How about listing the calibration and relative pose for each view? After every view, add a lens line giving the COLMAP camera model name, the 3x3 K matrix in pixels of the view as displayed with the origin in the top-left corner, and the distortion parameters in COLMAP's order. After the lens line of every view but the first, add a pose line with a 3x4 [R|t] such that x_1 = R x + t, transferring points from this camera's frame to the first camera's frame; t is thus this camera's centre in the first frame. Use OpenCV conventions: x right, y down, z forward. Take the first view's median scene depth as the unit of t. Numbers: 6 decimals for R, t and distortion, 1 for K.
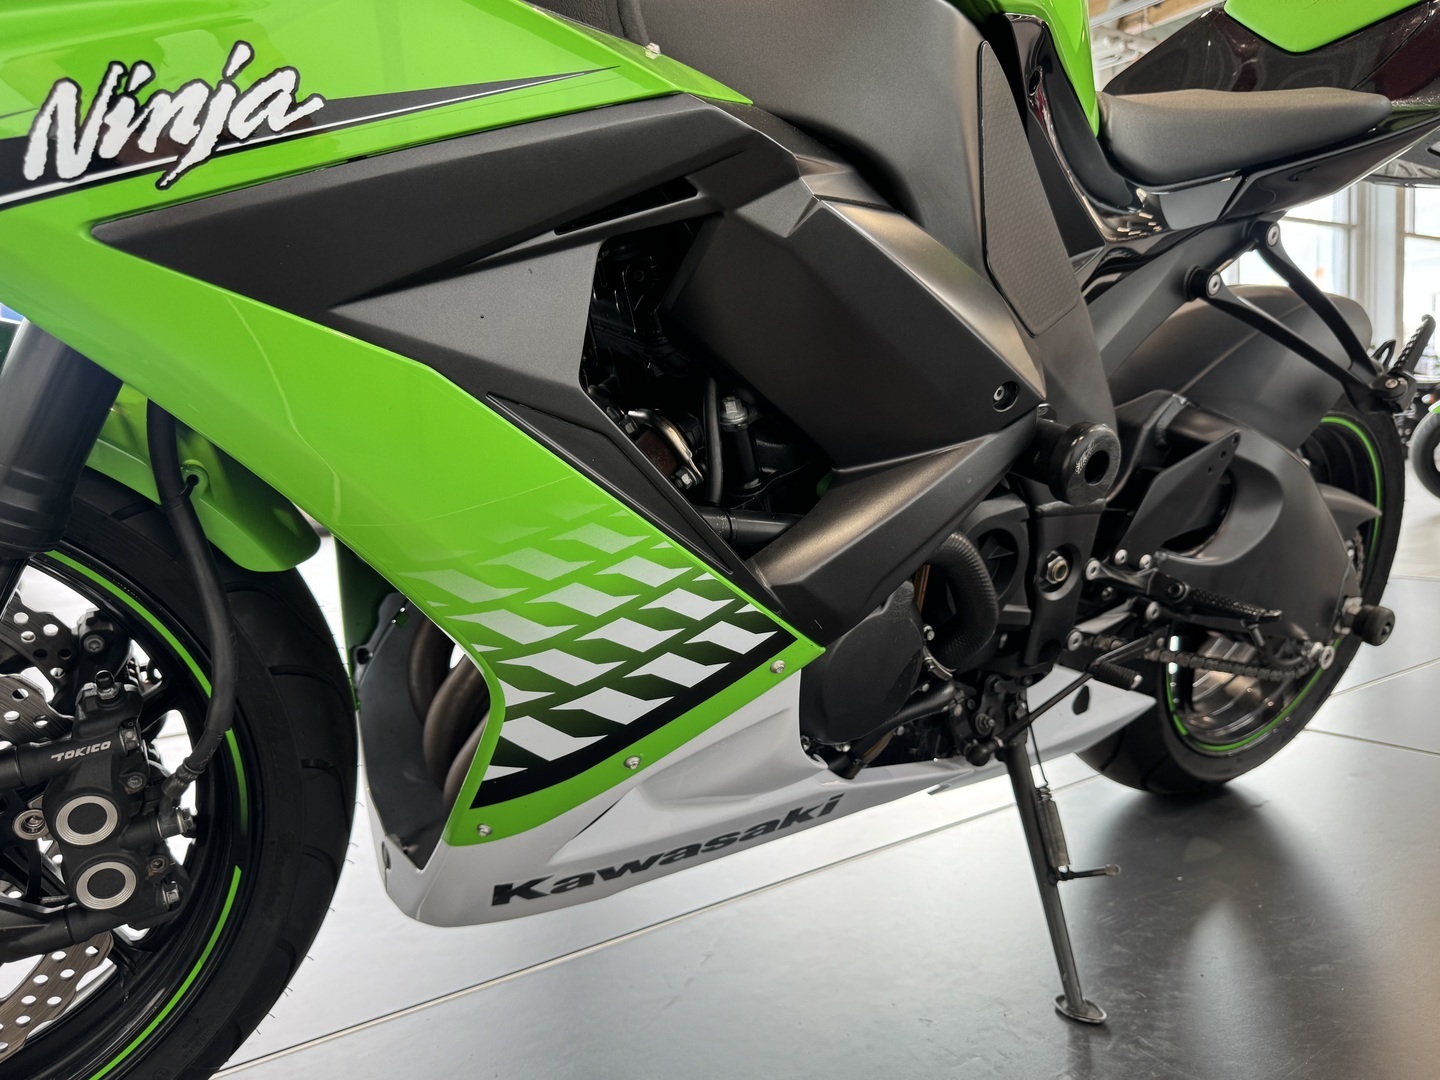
lens RADIAL K [[1071.2, 0, 720.0], [0, 1071.2, 540.0], [0, 0, 1]] dist [0.163420, -0.275913]
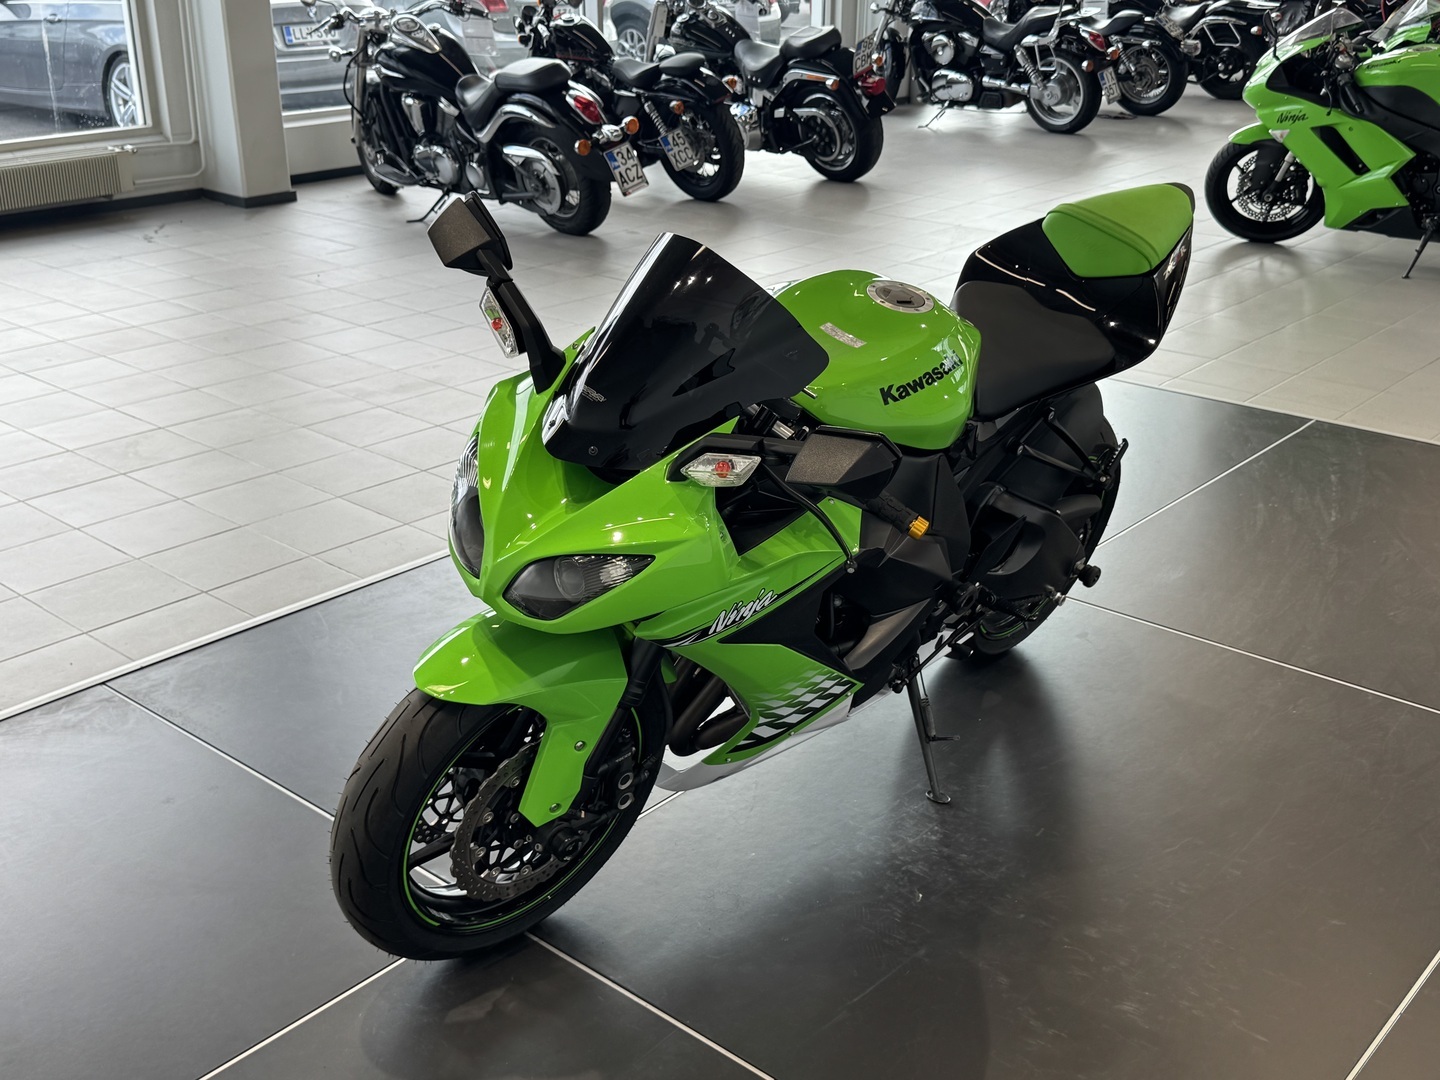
lens RADIAL K [[1582.6, 0, 720.0], [0, 1582.6, 540.0], [0, 0, 1]] dist [0.096939, -0.023646]
pose [[0.969269, -0.049227, 0.241027, -0.852546], [-0.021324, 0.959274, 0.281671, -0.970291], [-0.245076, -0.278155, 0.928745, -1.741665]]
